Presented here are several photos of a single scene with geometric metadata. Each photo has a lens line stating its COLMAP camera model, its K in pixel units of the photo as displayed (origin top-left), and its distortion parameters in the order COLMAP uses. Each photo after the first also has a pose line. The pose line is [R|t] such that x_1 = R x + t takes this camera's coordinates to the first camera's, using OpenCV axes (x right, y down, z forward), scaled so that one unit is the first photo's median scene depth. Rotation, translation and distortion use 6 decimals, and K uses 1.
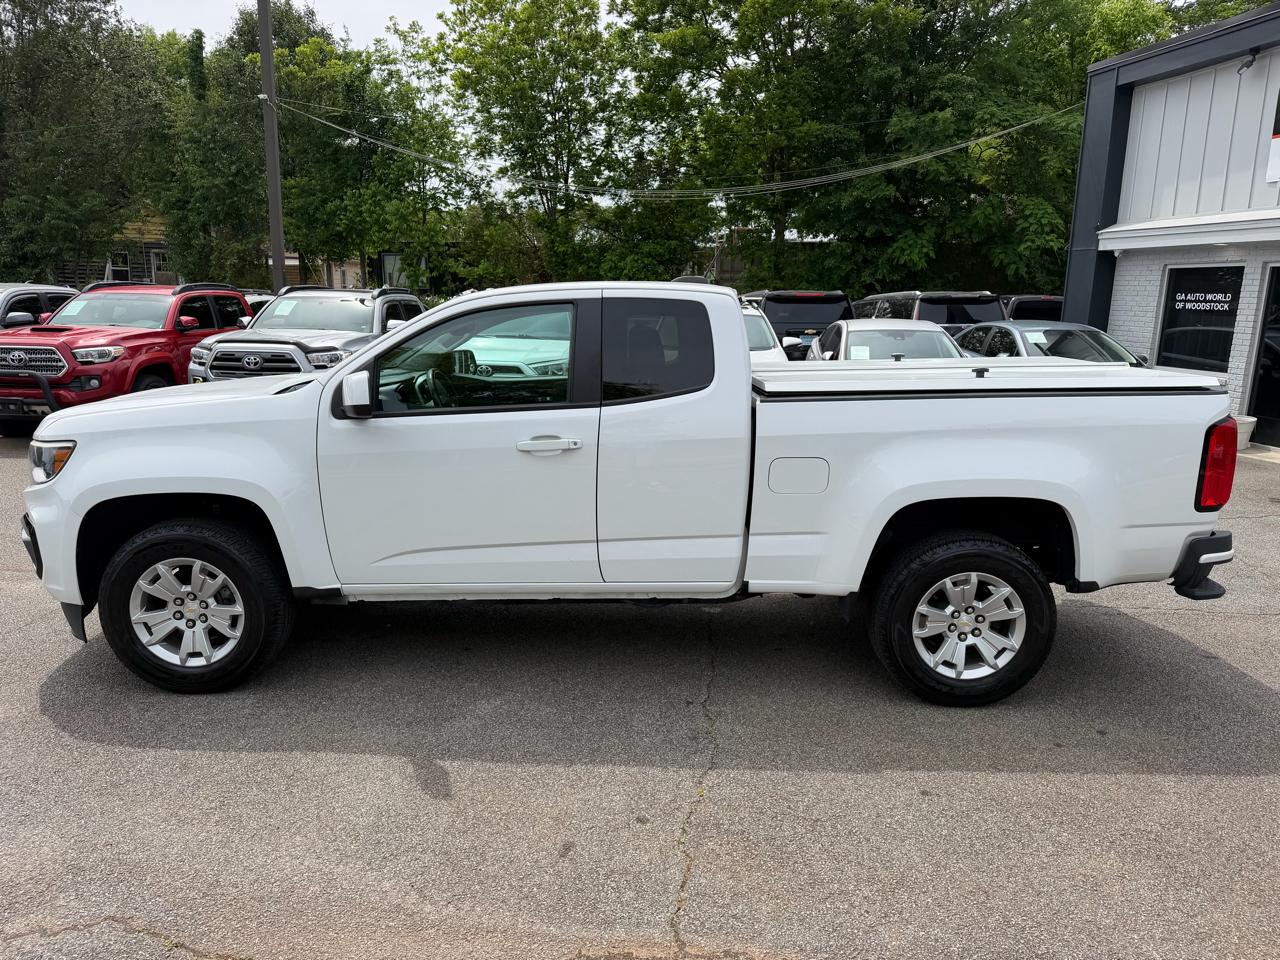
lens RADIAL K [[946.5, 0, 640.0], [0, 946.5, 480.0], [0, 0, 1]] dist [0.022408, -0.036323]
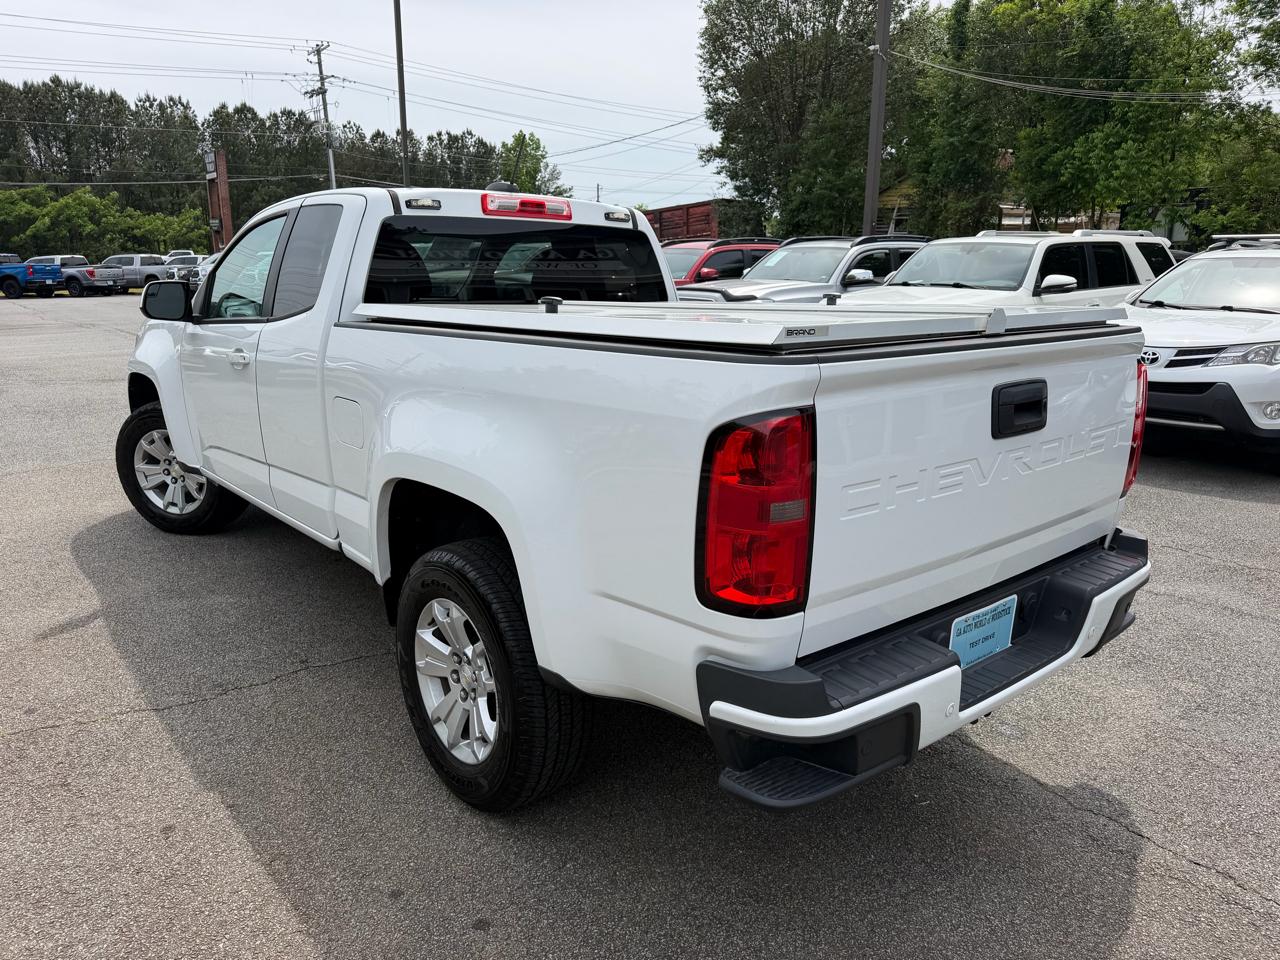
lens RADIAL K [[926.4, 0, 630.2], [0, 926.4, 491.6], [0, 0, 1]] dist [-0.013971, 0.007447]
pose [[0.611854, 0.180506, -0.770099, 0.187742], [-0.141604, 0.982880, 0.117875, -0.015664], [0.778192, 0.036926, 0.626940, 0.141183]]
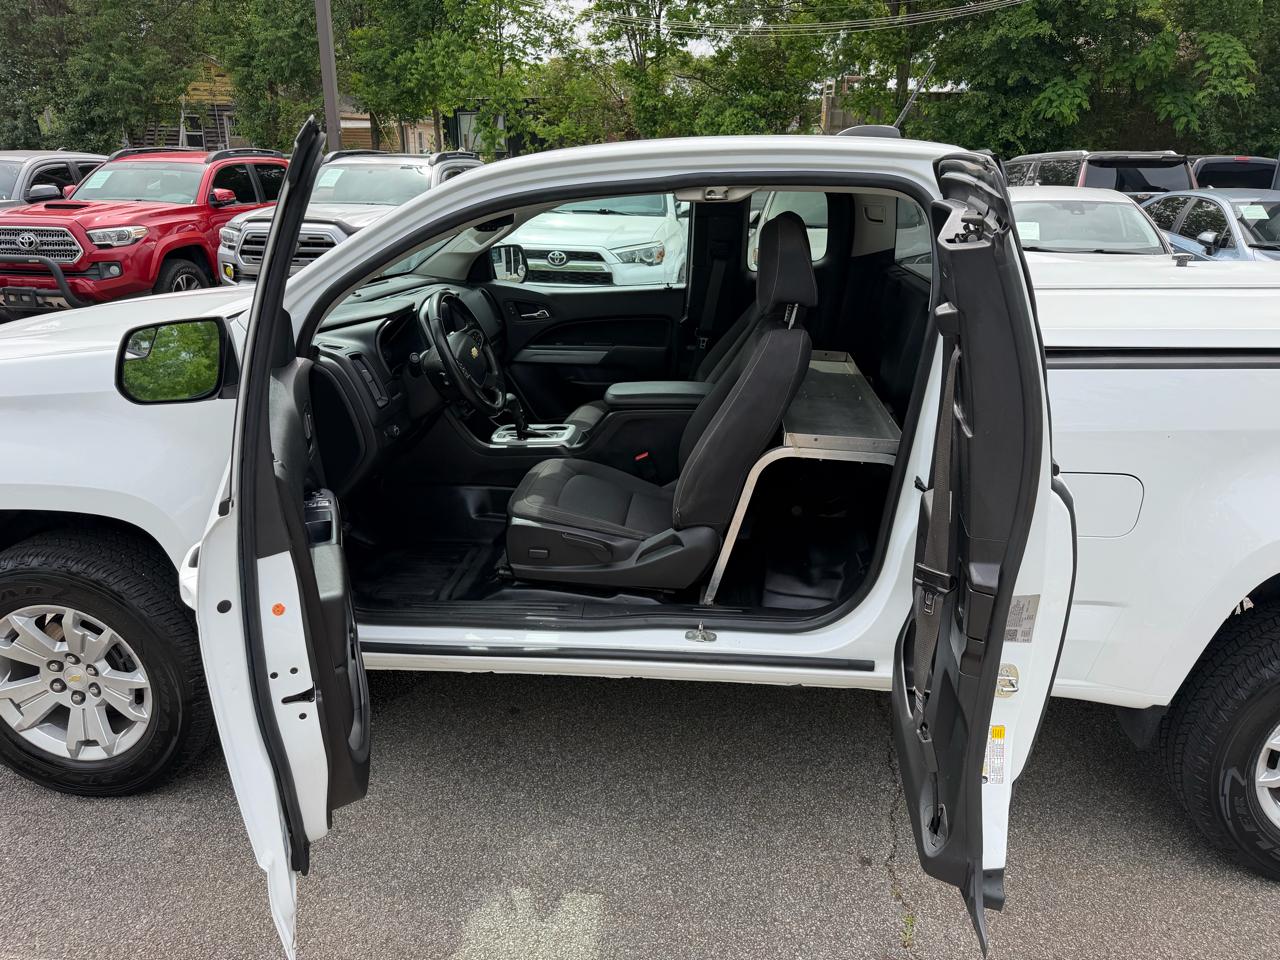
lens RADIAL K [[926.4, 0, 630.2], [0, 926.4, 491.6], [0, 0, 1]] dist [-0.013971, 0.007447]
pose [[0.994851, 0.027419, -0.097573, -0.008002], [-0.012000, 0.987805, 0.155235, -0.018929], [0.100640, -0.153265, 0.983047, 0.091151]]
